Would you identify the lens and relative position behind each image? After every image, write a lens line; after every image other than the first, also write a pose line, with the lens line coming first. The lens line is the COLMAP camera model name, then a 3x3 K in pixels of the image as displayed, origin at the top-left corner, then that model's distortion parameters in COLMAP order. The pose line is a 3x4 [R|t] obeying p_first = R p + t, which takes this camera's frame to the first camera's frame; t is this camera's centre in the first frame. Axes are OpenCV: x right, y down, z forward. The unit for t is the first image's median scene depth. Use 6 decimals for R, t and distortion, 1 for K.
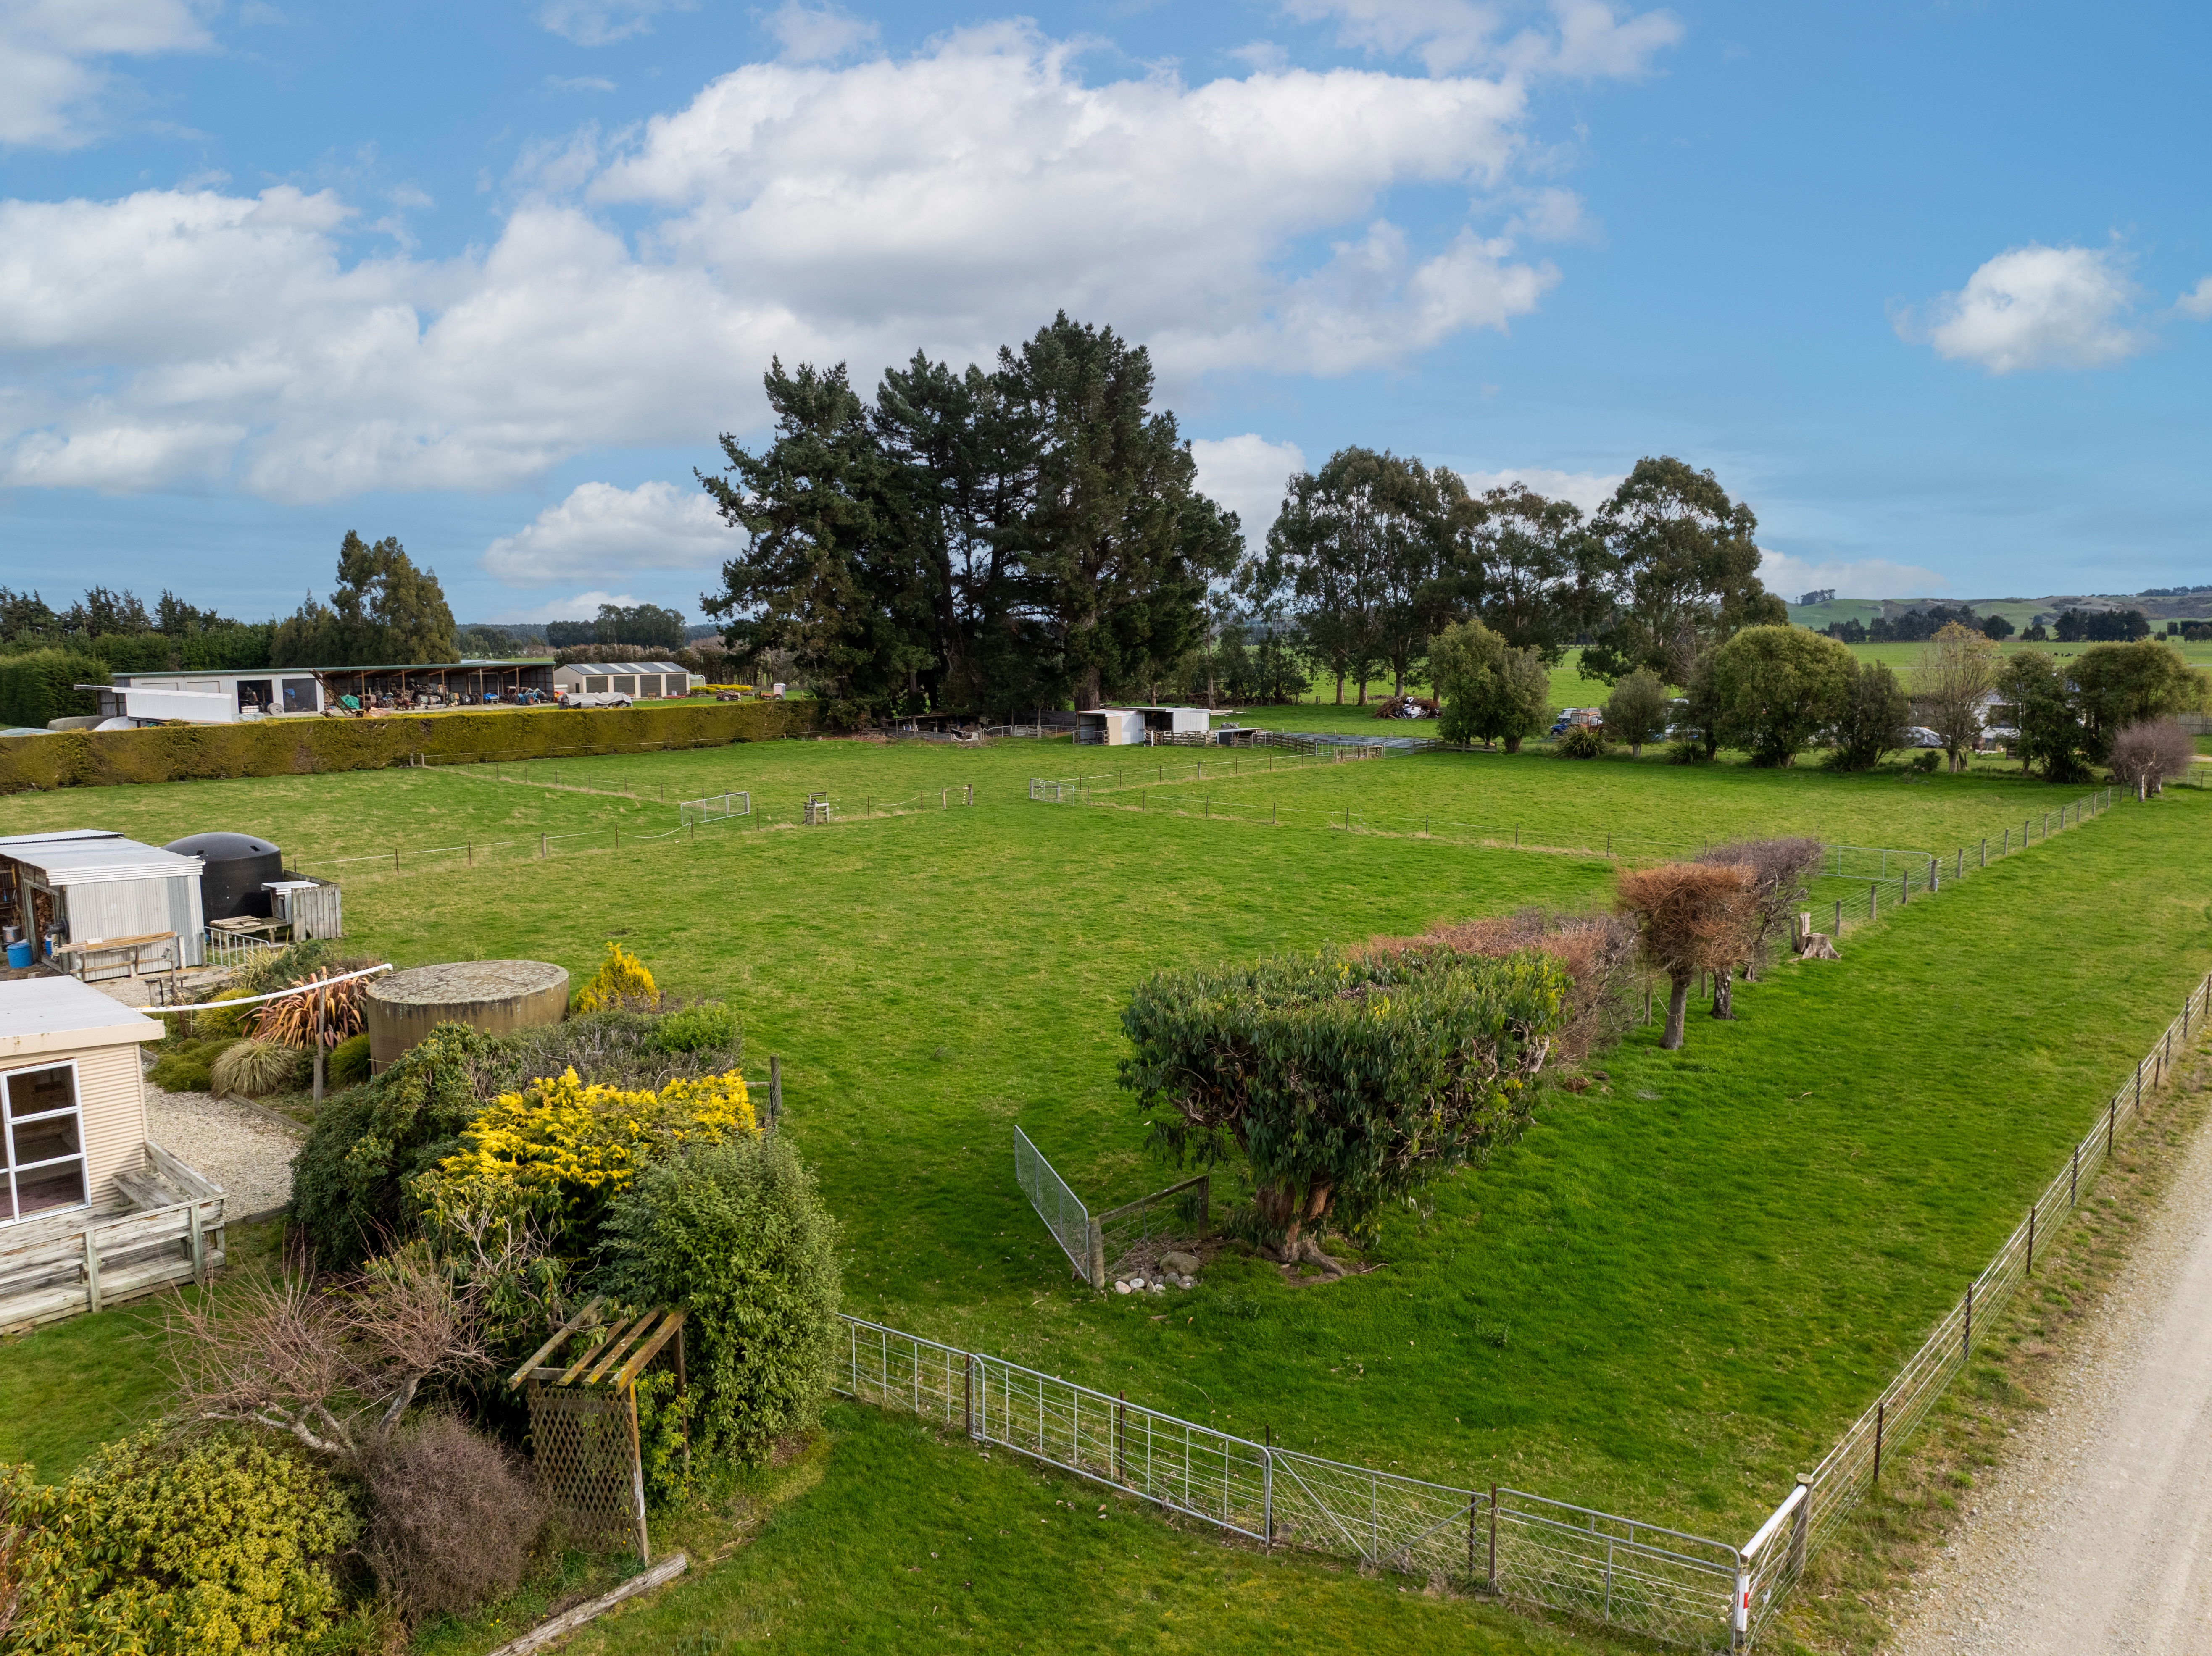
lens RADIAL K [[1913.0, 0, 1104.4], [0, 1913.0, 759.9], [0, 0, 1]] dist [-0.046157, -0.009270]
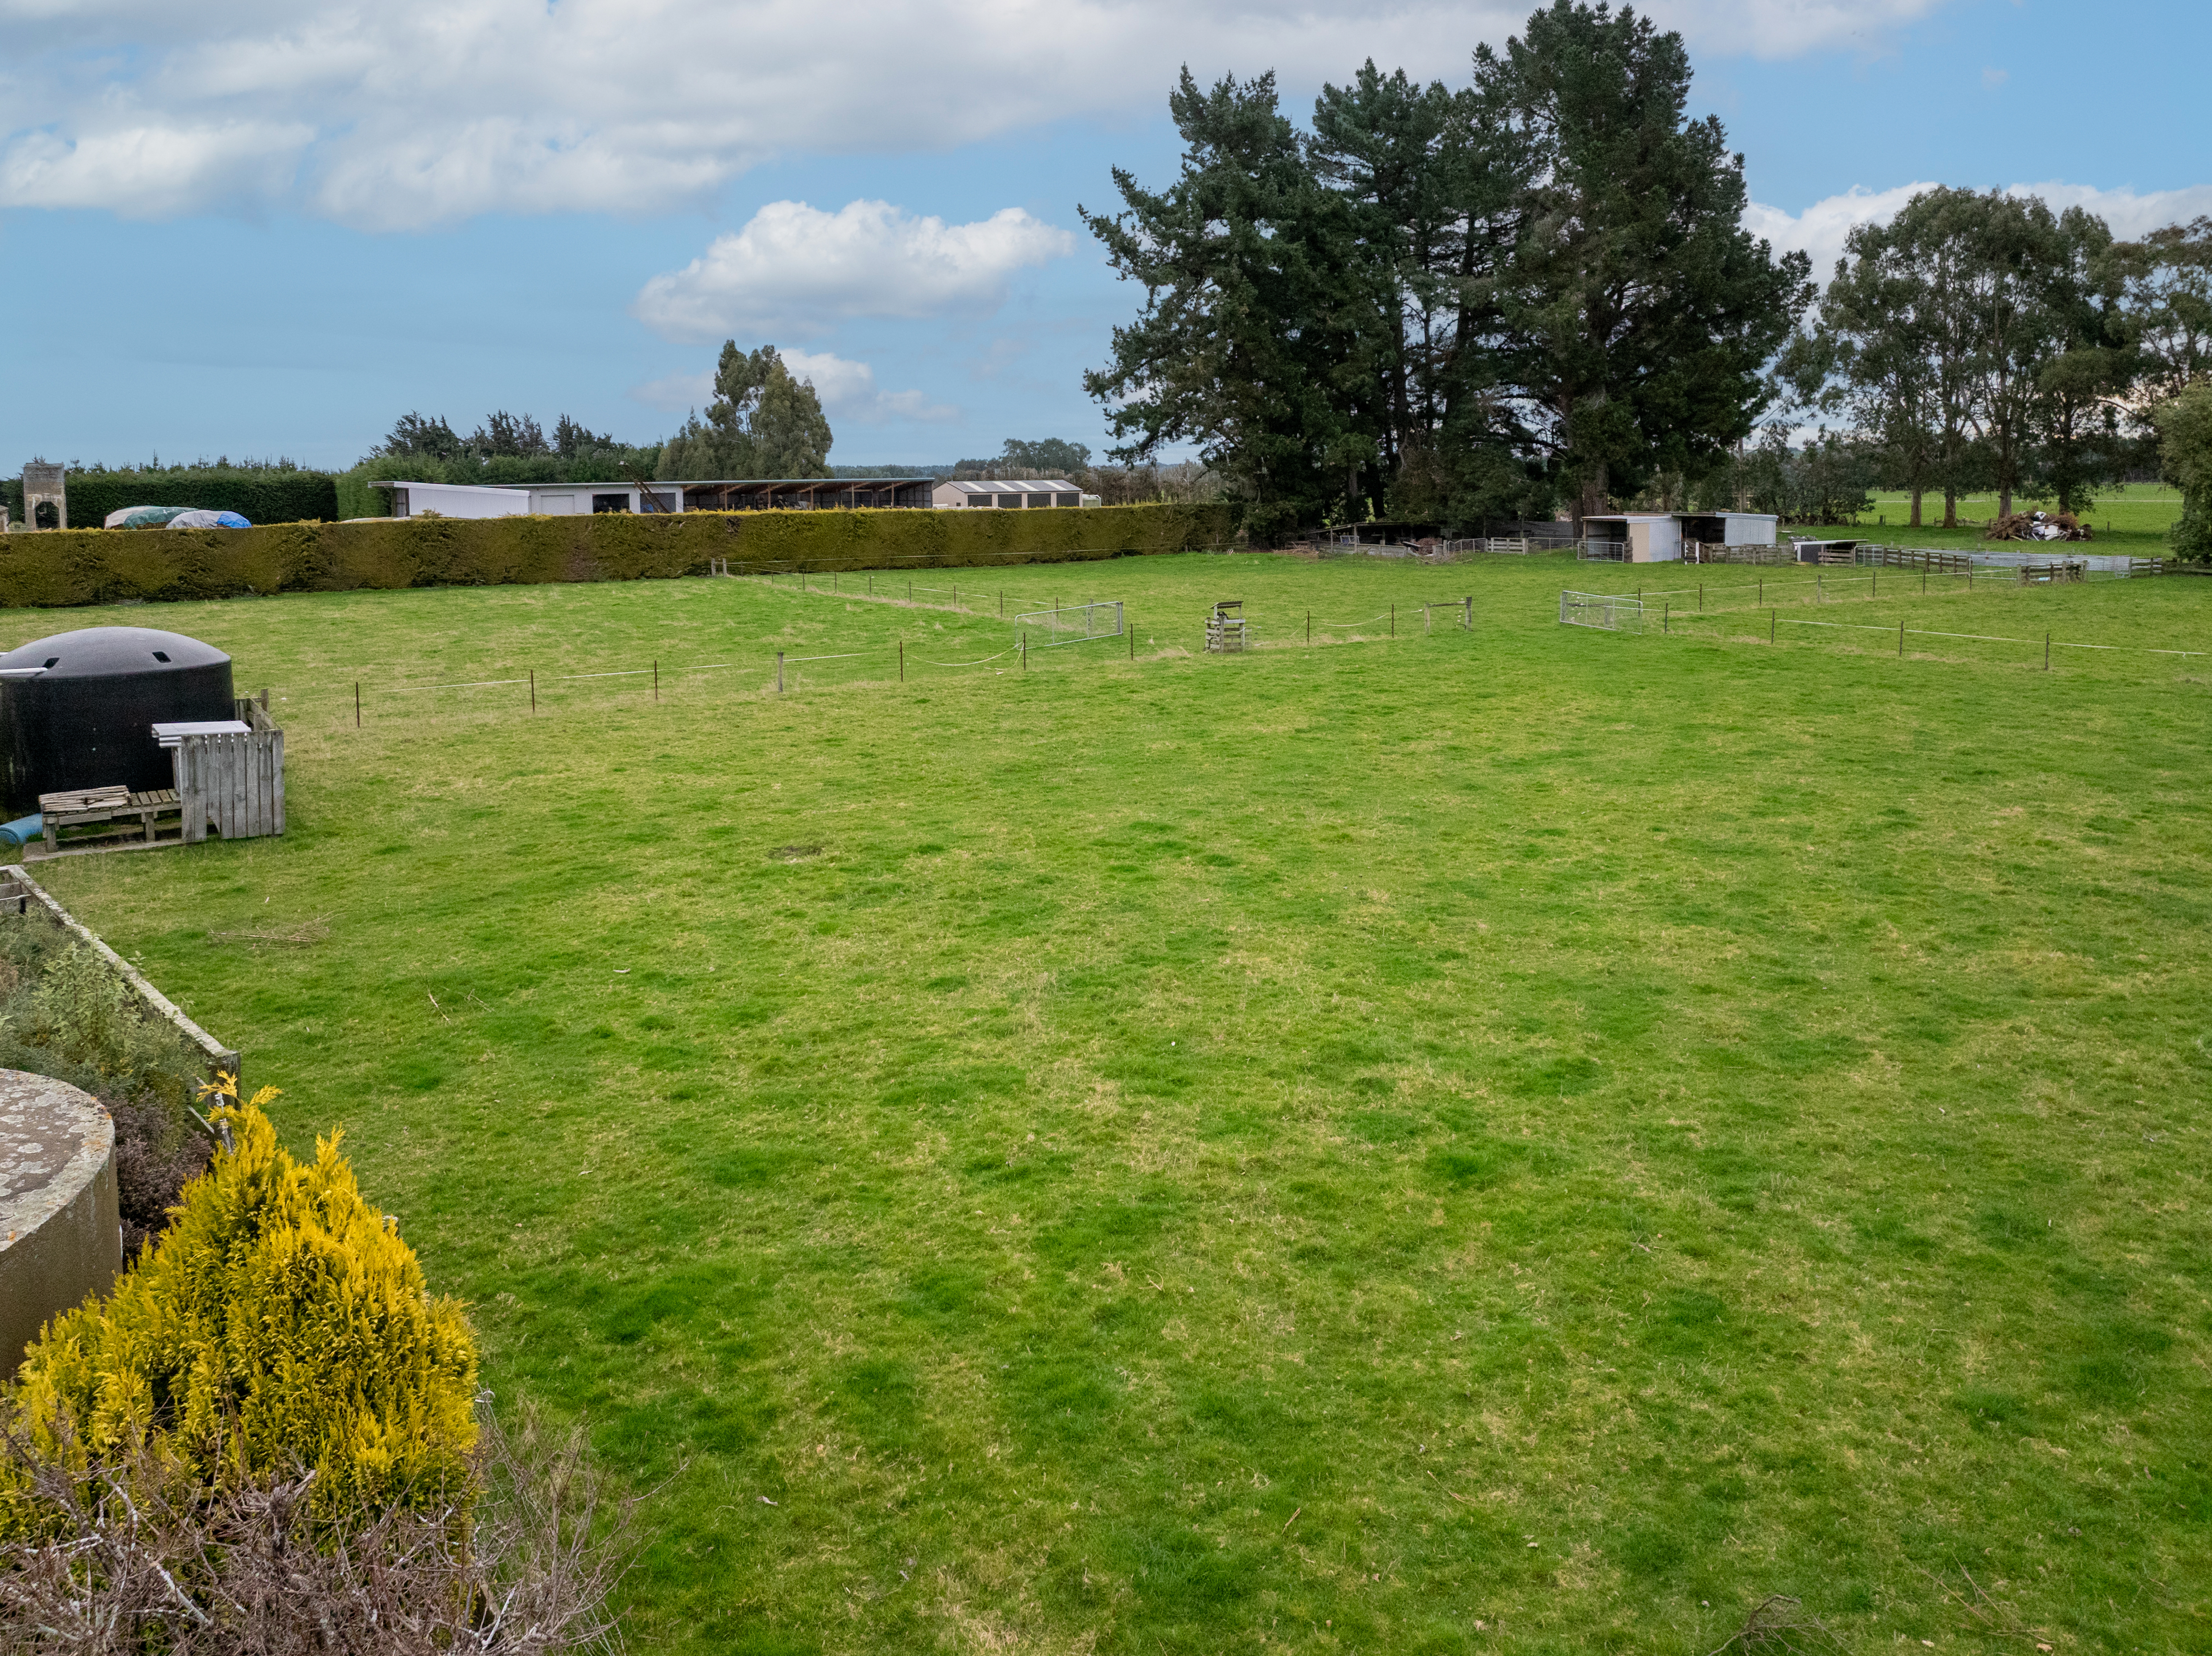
lens RADIAL K [[1816.2, 0, 1026.4], [0, 1816.2, 714.4], [0, 0, 1]] dist [-0.031745, 0.006522]
pose [[0.966850, 0.032312, -0.253291, -0.038146], [-0.018546, 0.998228, 0.056548, 0.013115], [0.254669, -0.049975, 0.965736, 0.249764]]
